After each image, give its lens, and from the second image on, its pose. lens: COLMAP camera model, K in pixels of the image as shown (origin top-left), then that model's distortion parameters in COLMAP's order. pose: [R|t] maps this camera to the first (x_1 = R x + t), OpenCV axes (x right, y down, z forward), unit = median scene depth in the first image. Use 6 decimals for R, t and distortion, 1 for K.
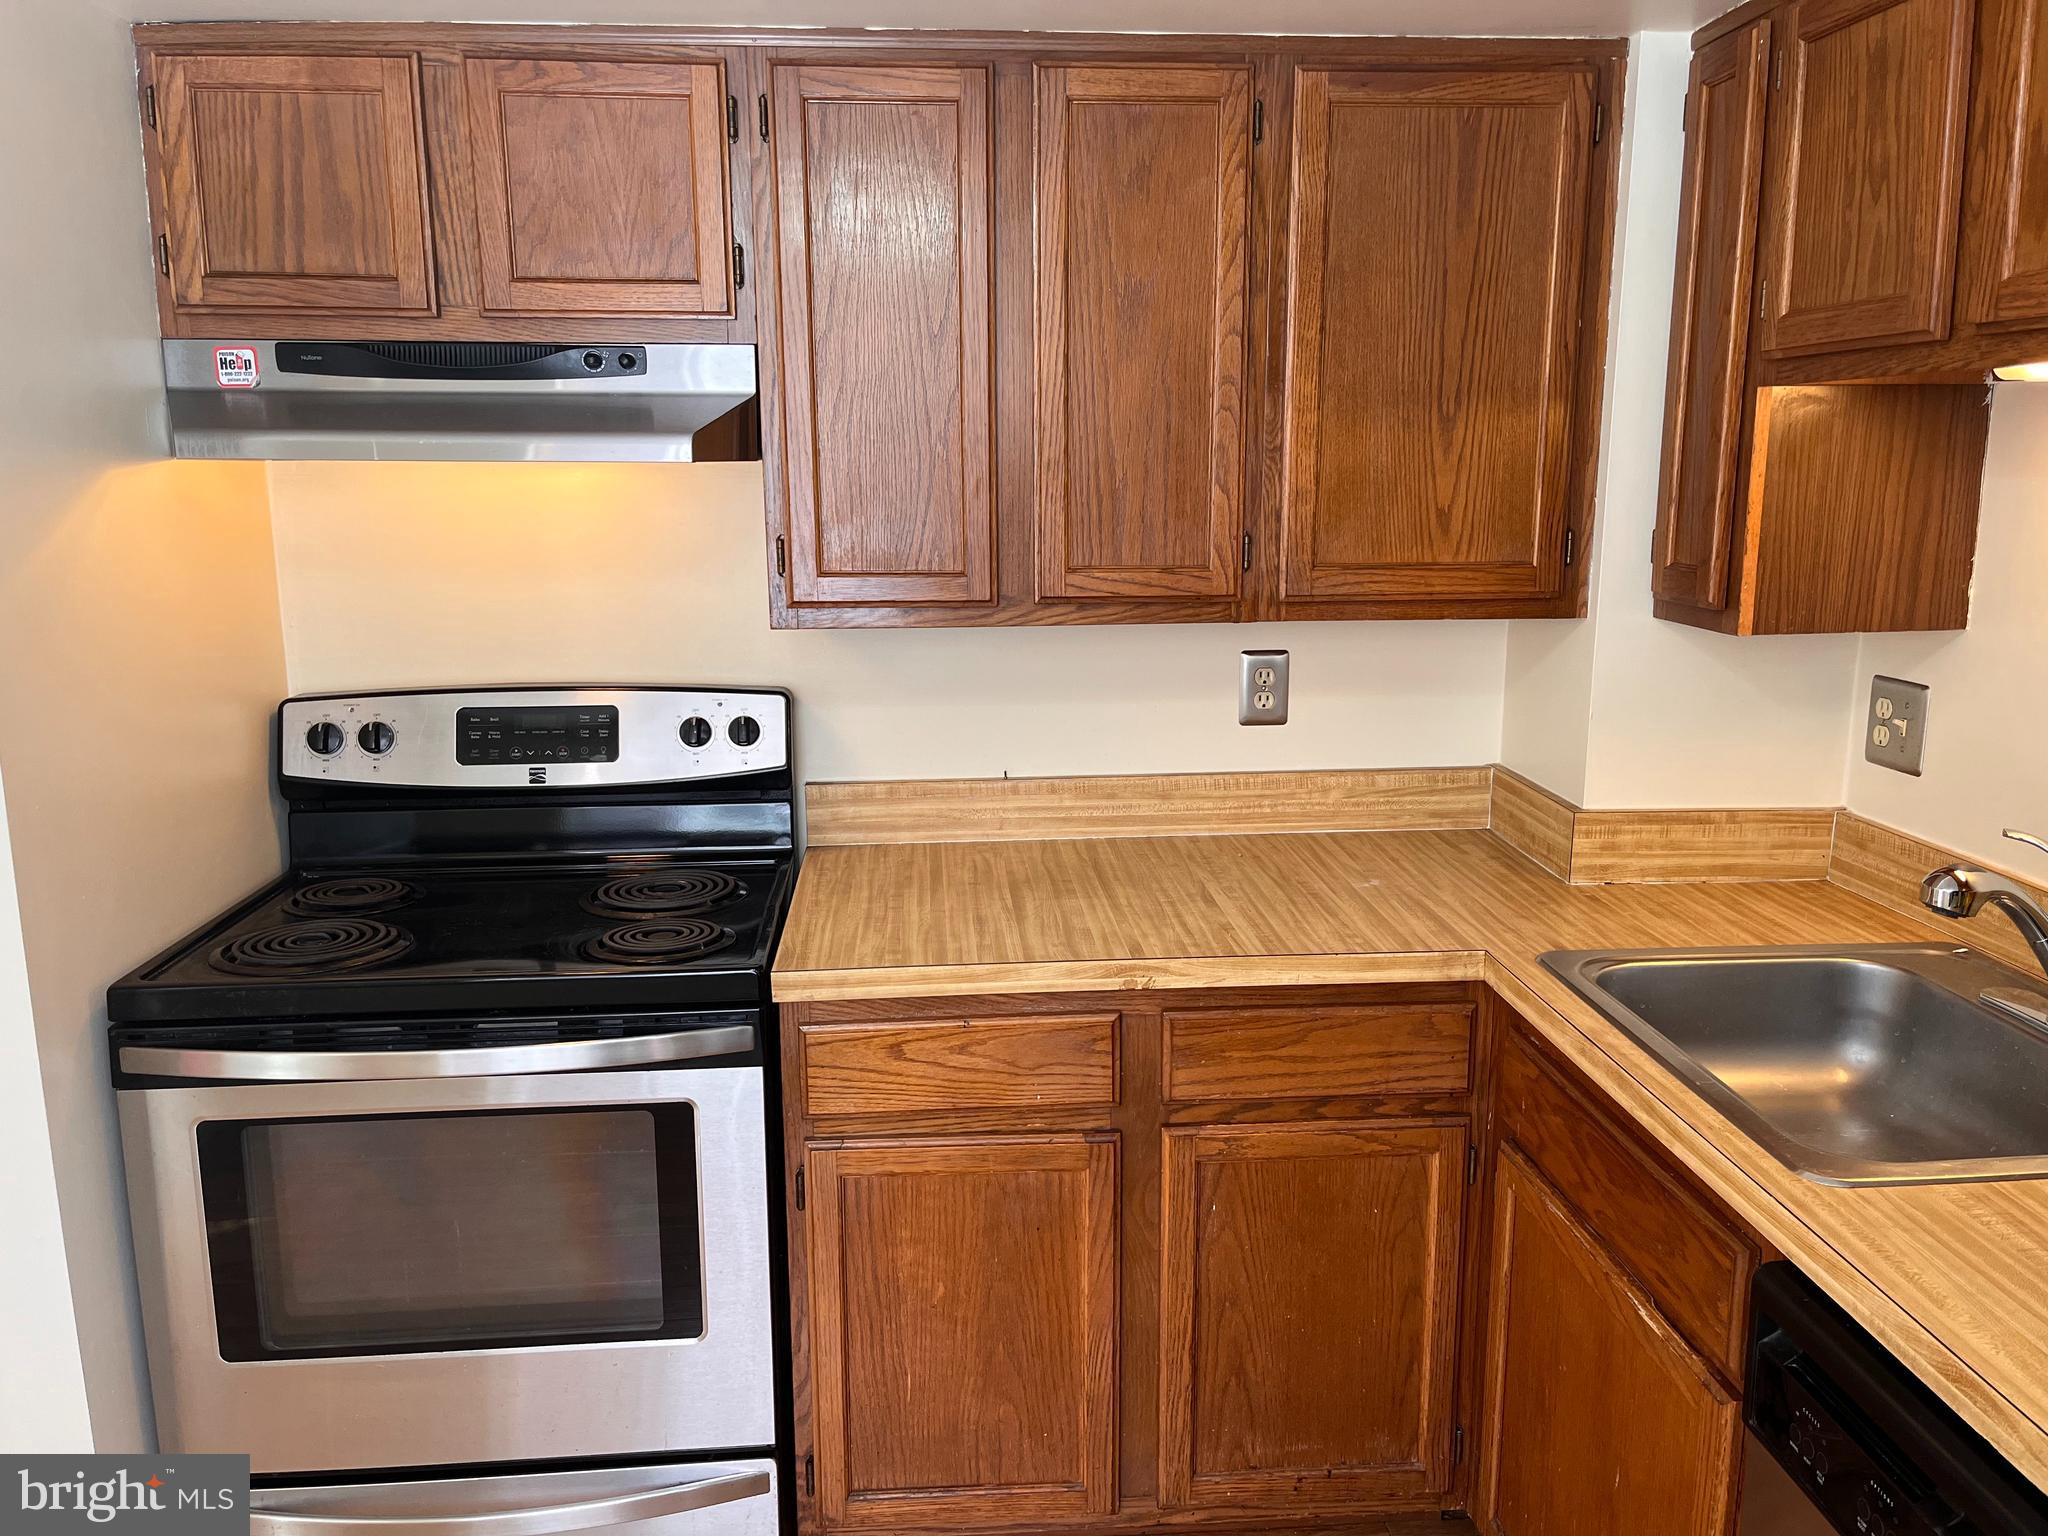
lens RADIAL K [[1552.9, 0, 1024.0], [0, 1552.9, 768.0], [0, 0, 1]] dist [0.068583, -0.116914]
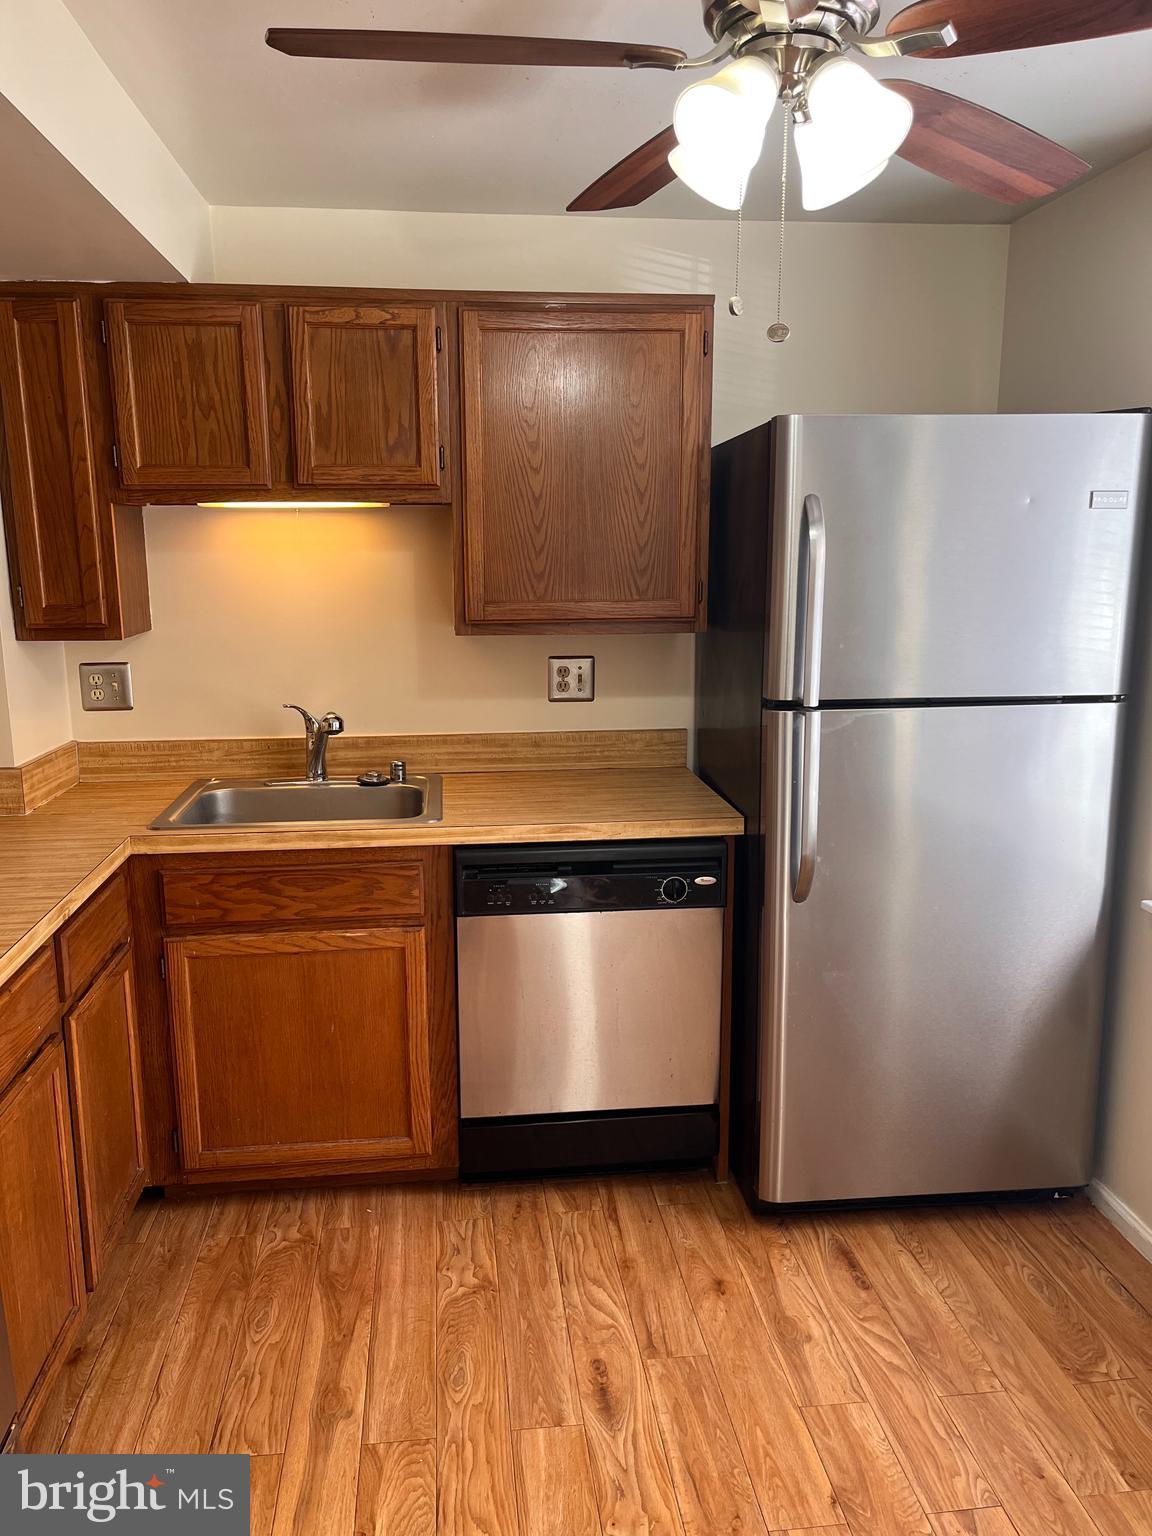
lens RADIAL K [[1164.7, 0, 576.0], [0, 1164.7, 768.0], [0, 0, 1]] dist [0.068583, -0.116914]
pose [[-0.038694, -0.182571, 0.982431, -0.936618], [0.202876, 0.961255, 0.186626, -0.089818], [-0.978440, 0.206533, -0.000156, 0.520555]]
